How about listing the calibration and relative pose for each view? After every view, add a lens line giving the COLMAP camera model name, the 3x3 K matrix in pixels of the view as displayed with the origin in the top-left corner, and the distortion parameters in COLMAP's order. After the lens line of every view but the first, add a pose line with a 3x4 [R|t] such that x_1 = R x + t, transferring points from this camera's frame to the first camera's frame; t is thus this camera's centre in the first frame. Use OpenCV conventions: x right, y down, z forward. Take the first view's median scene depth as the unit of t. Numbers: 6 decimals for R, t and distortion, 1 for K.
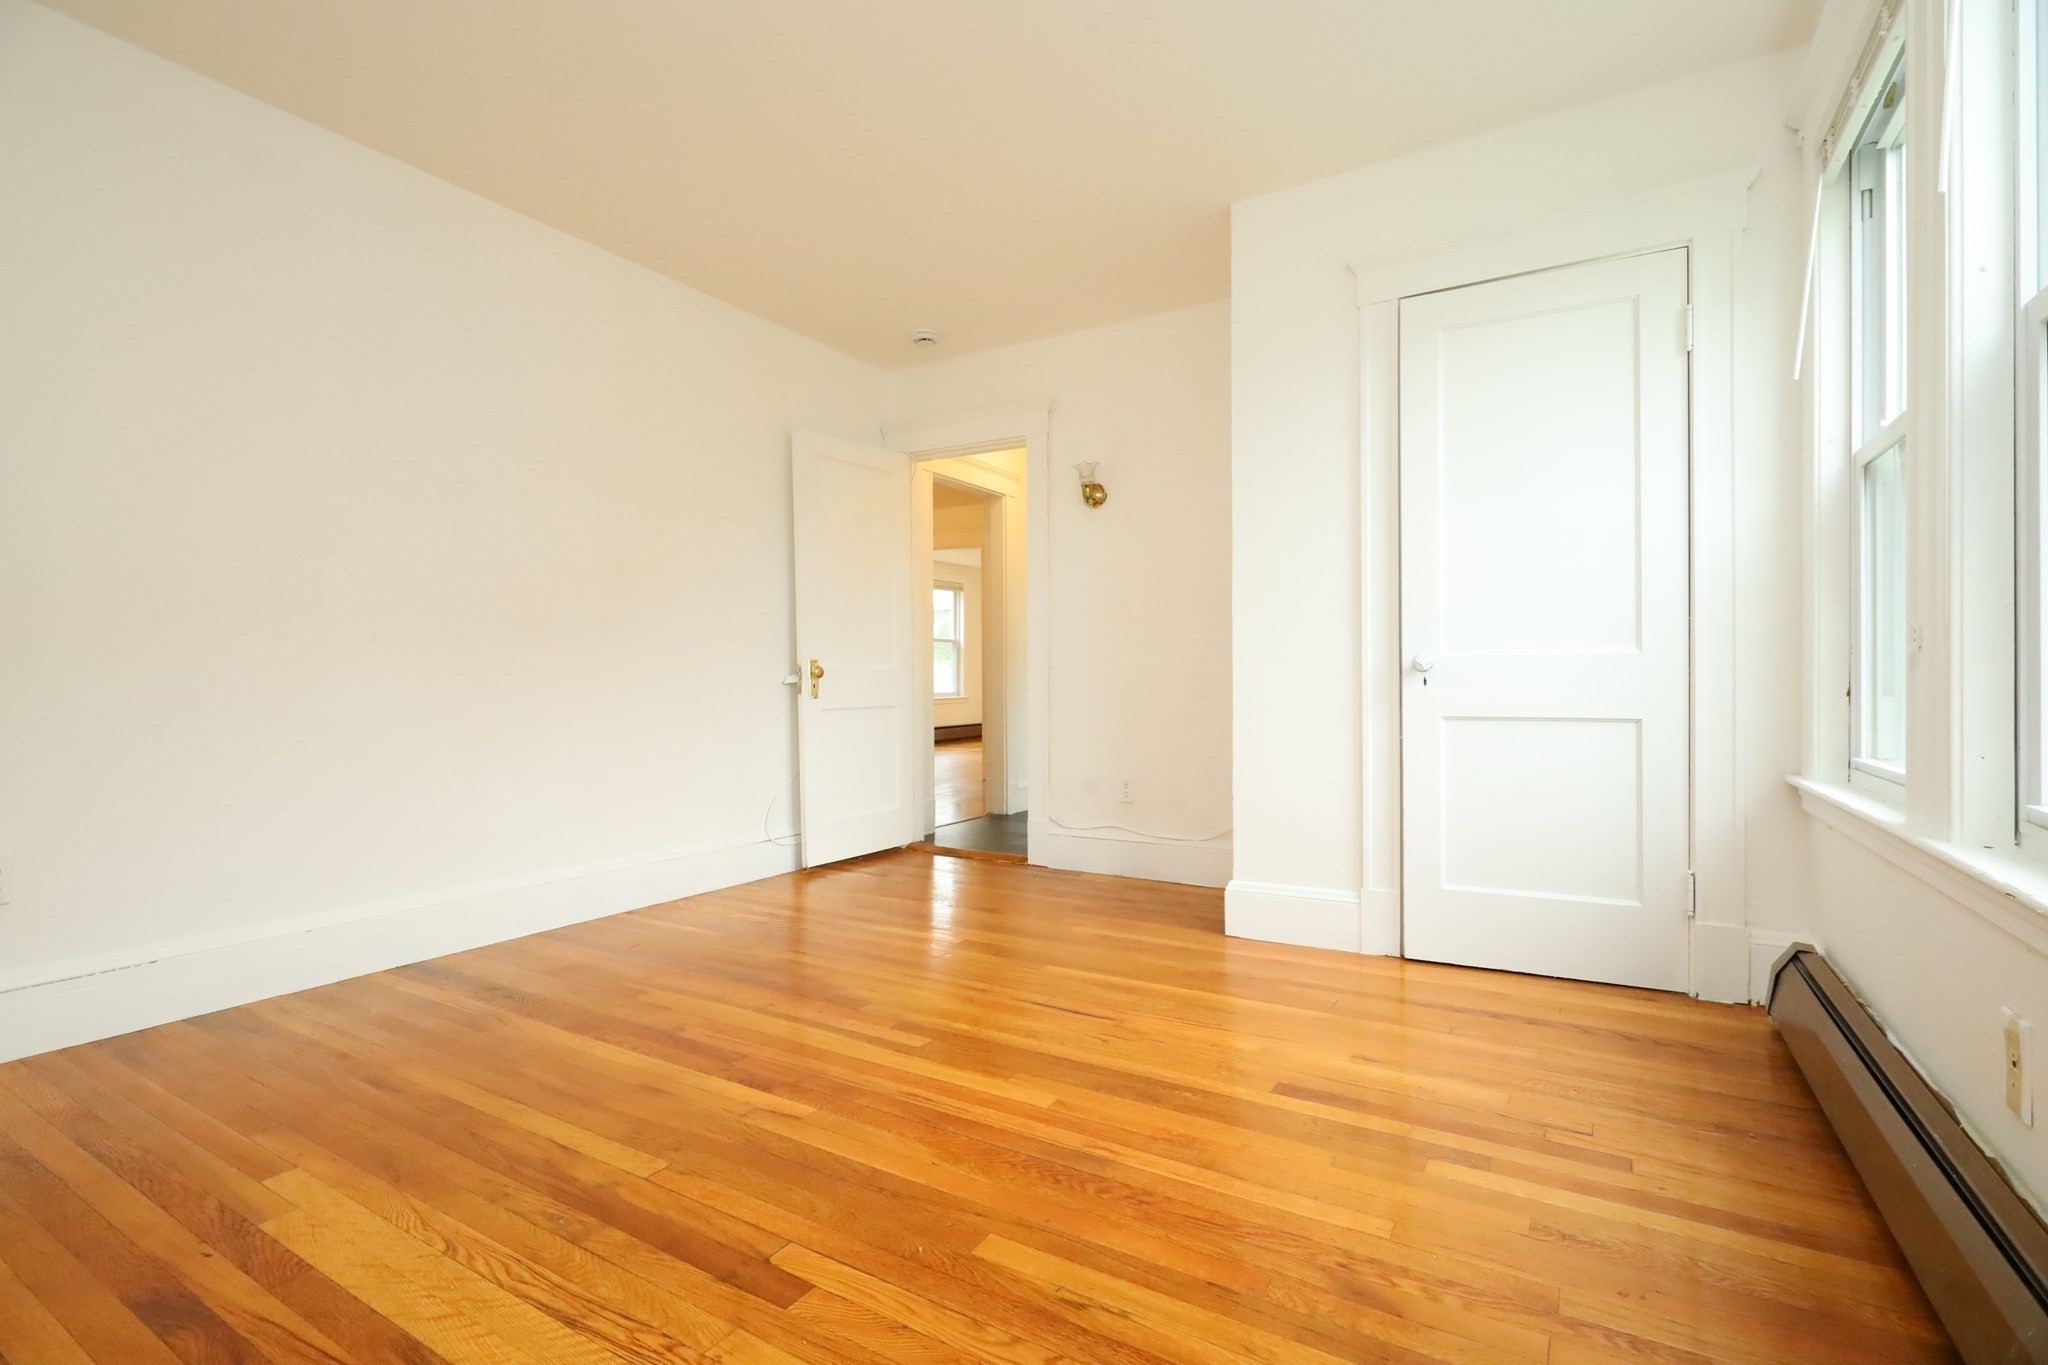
lens RADIAL K [[936.7, 0, 1022.6], [0, 936.7, 681.6], [0, 0, 1]] dist [-0.001263, 0.000352]
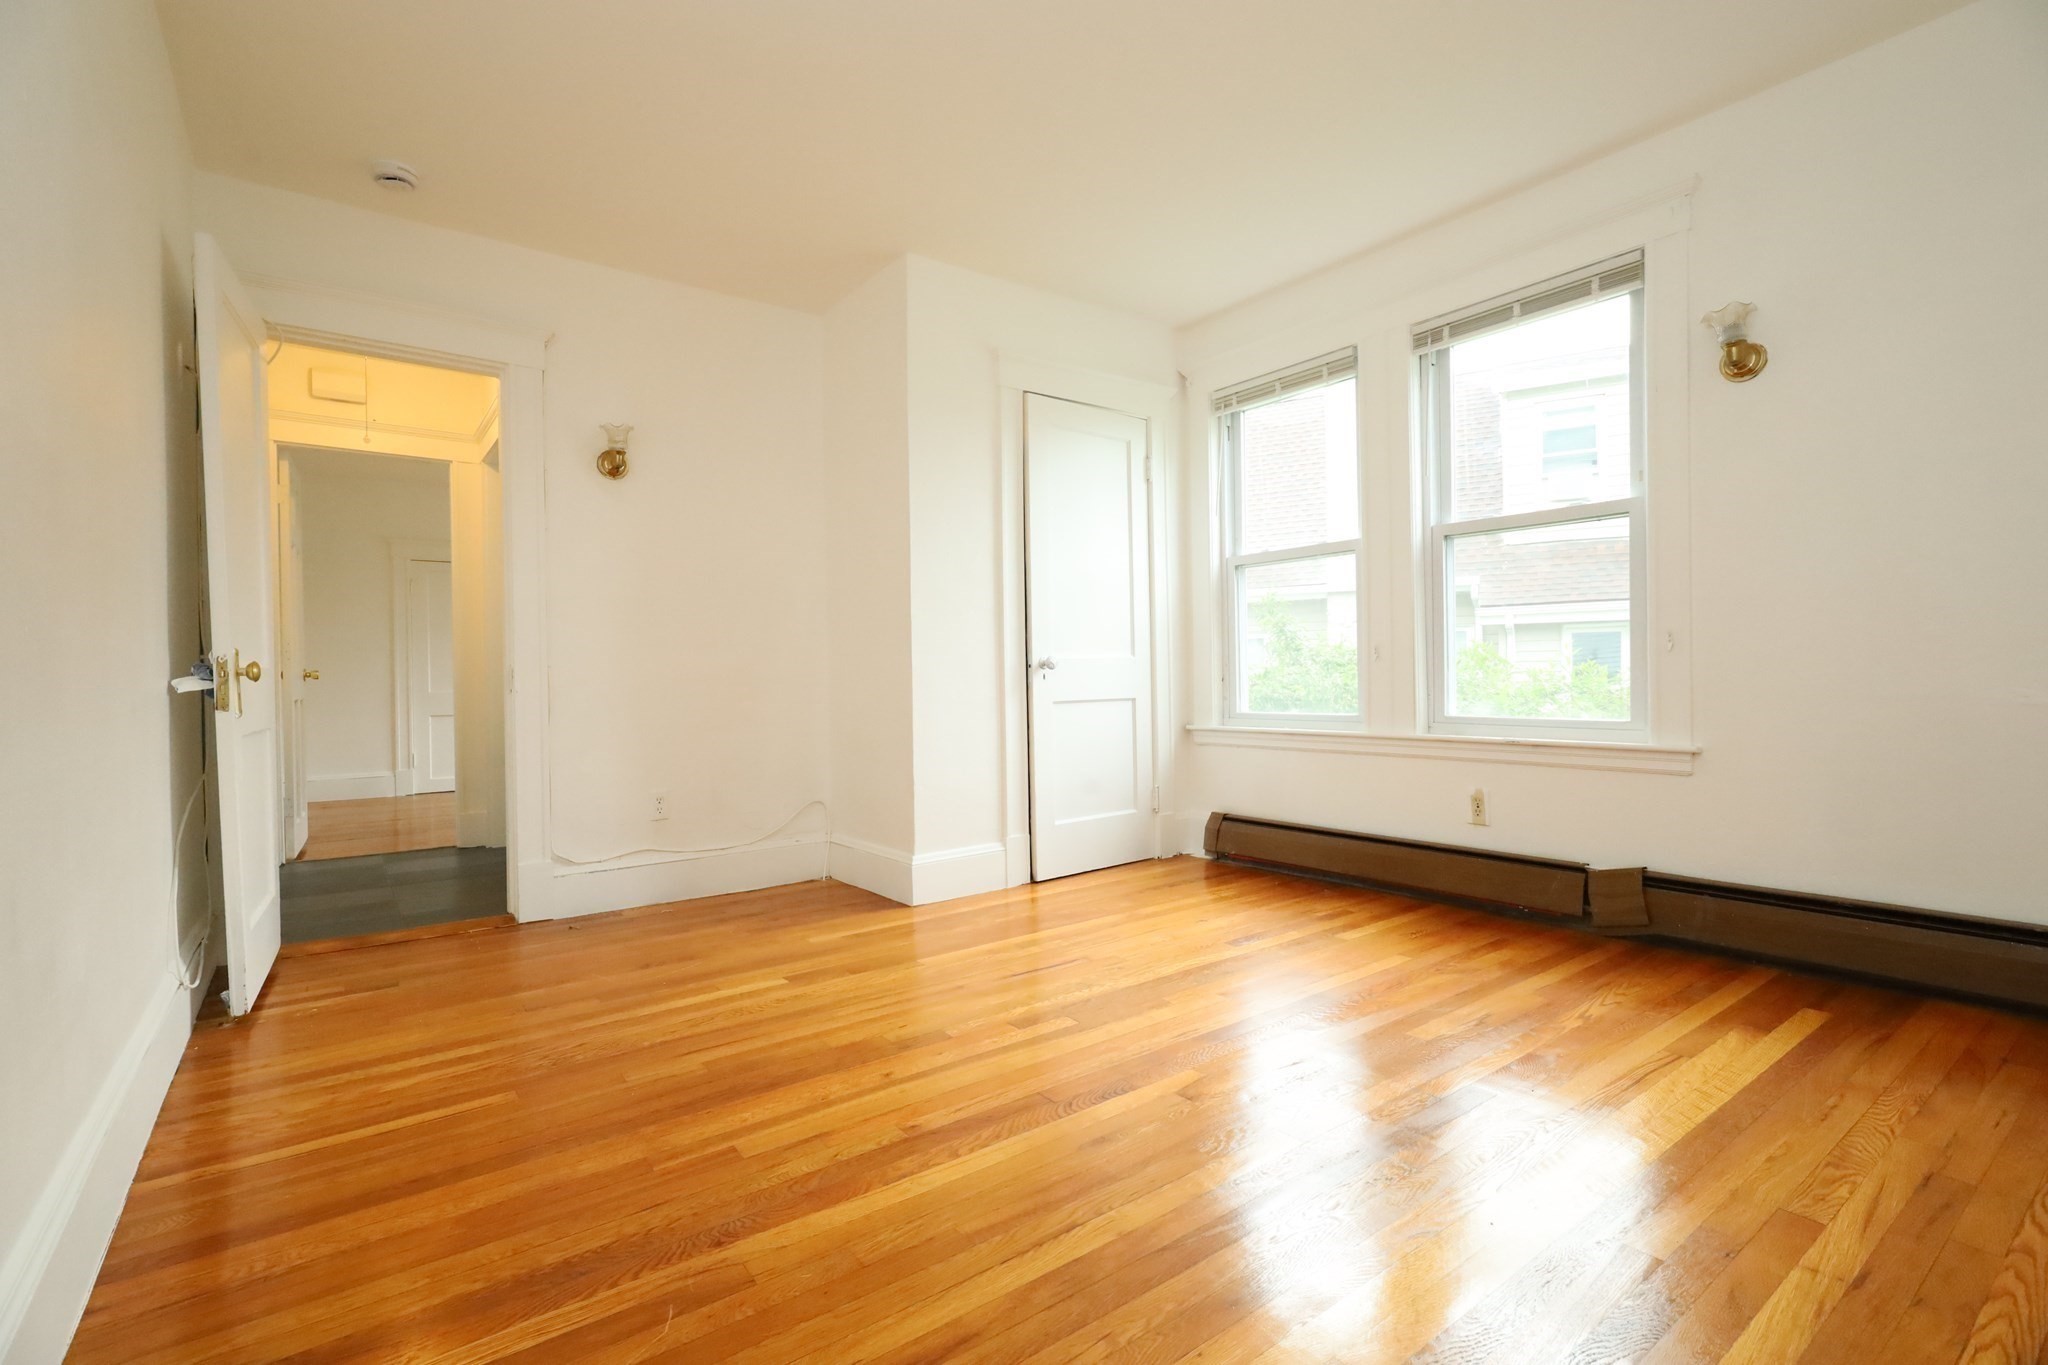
lens RADIAL K [[936.7, 0, 1022.6], [0, 936.7, 681.6], [0, 0, 1]] dist [-0.001263, 0.000352]
pose [[0.375494, -0.007418, 0.926795, -1.126487], [0.018247, 0.999833, 0.000610, 0.008449], [-0.926645, 0.016683, 0.375567, 0.675685]]
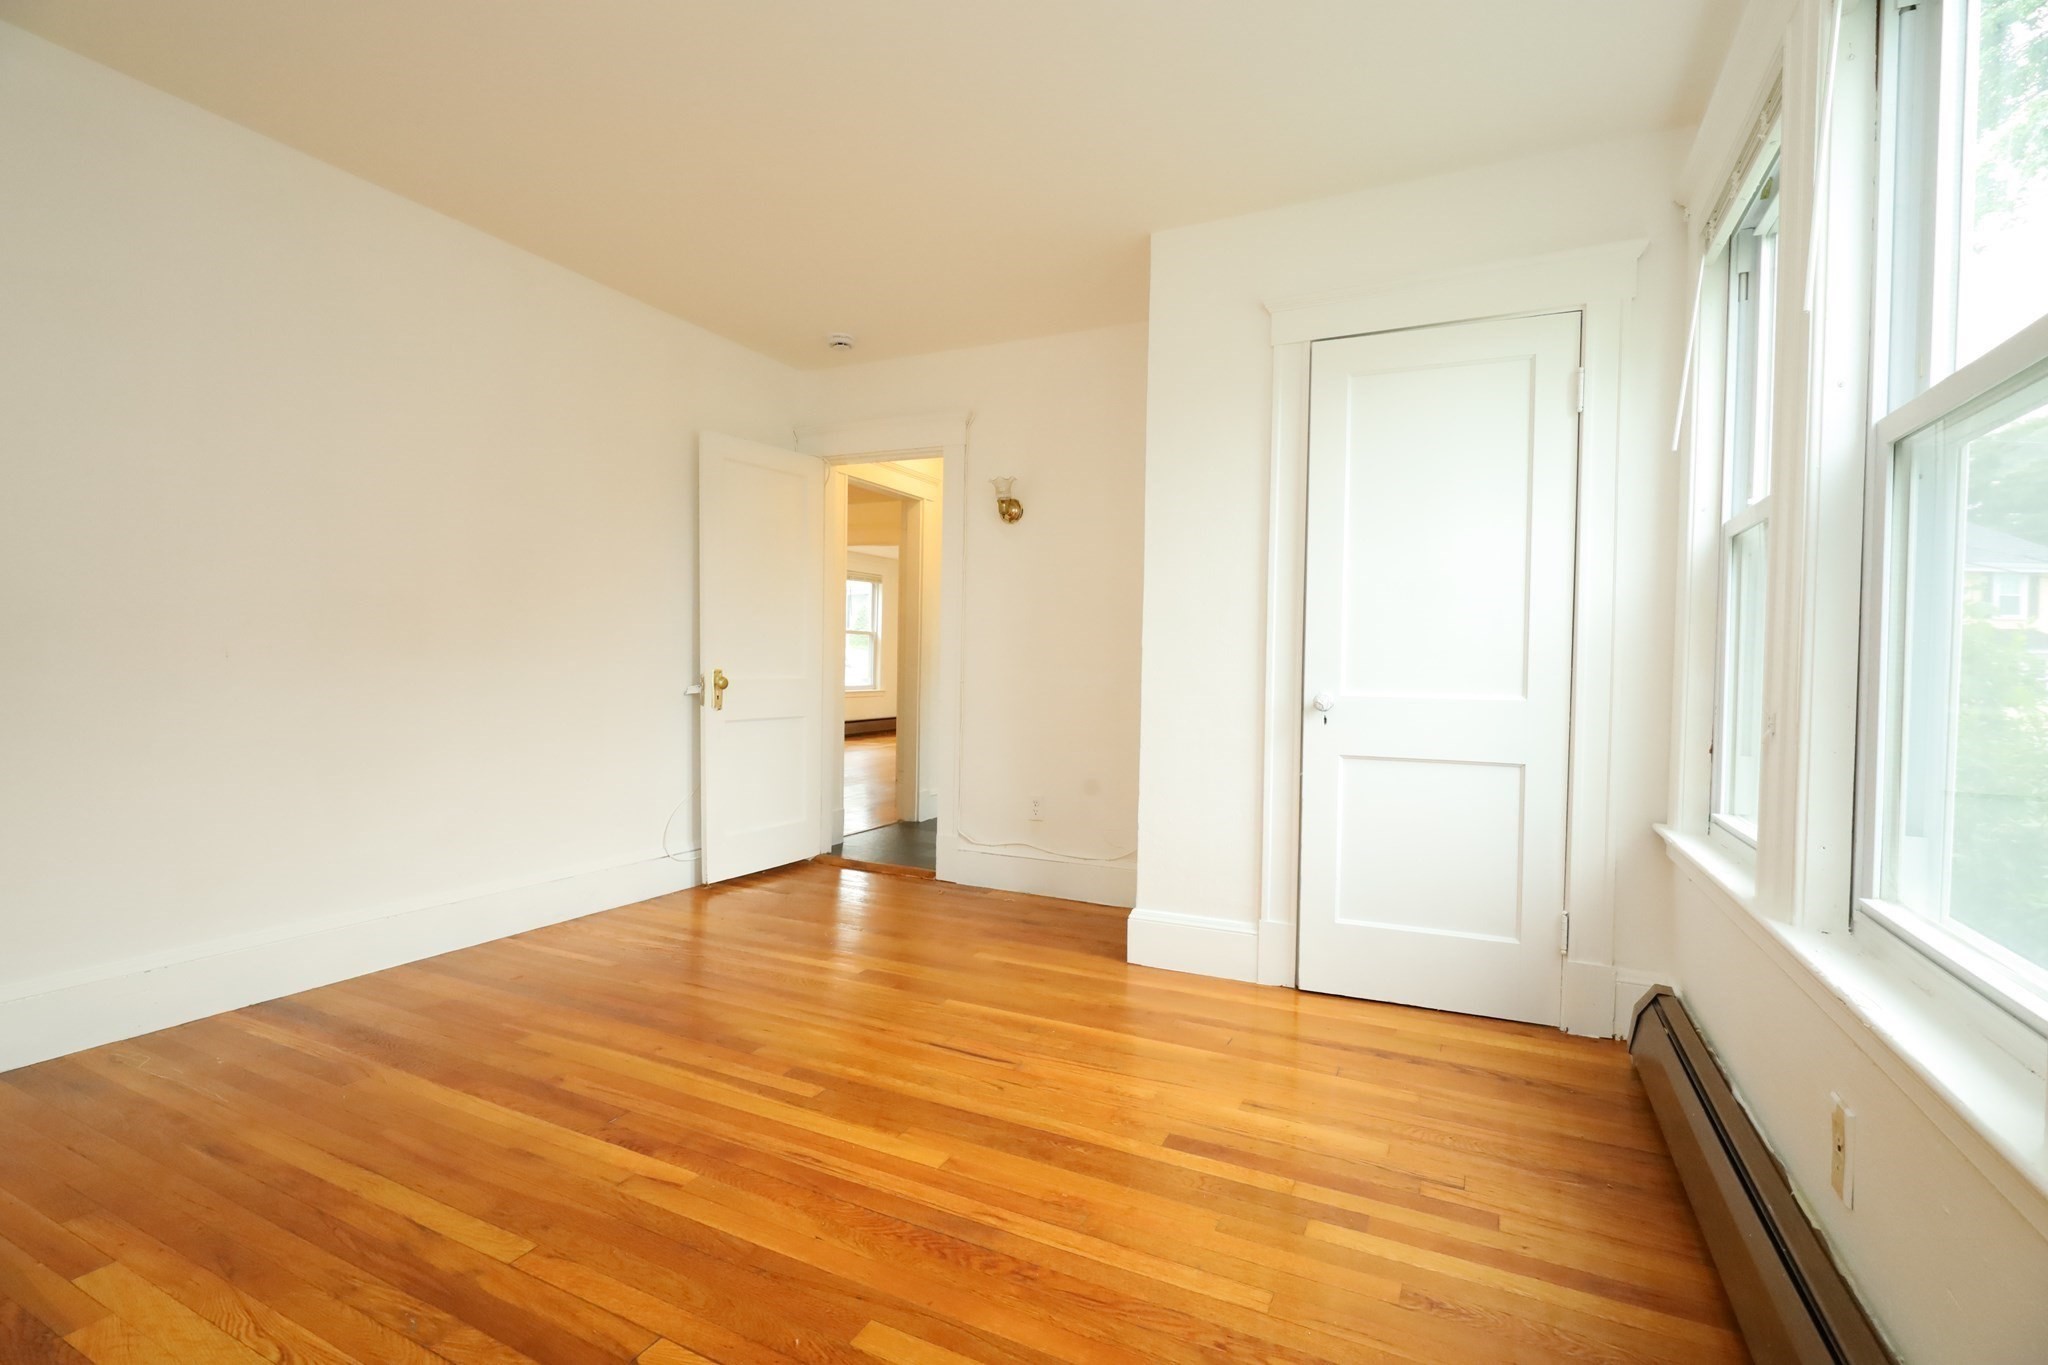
lens RADIAL K [[936.7, 0, 1022.6], [0, 936.7, 681.6], [0, 0, 1]] dist [-0.001263, 0.000352]
pose [[0.996187, 0.021219, 0.084625, 0.018065], [-0.022652, 0.999615, 0.016015, -0.066723], [-0.084253, -0.017871, 0.996284, 0.014870]]
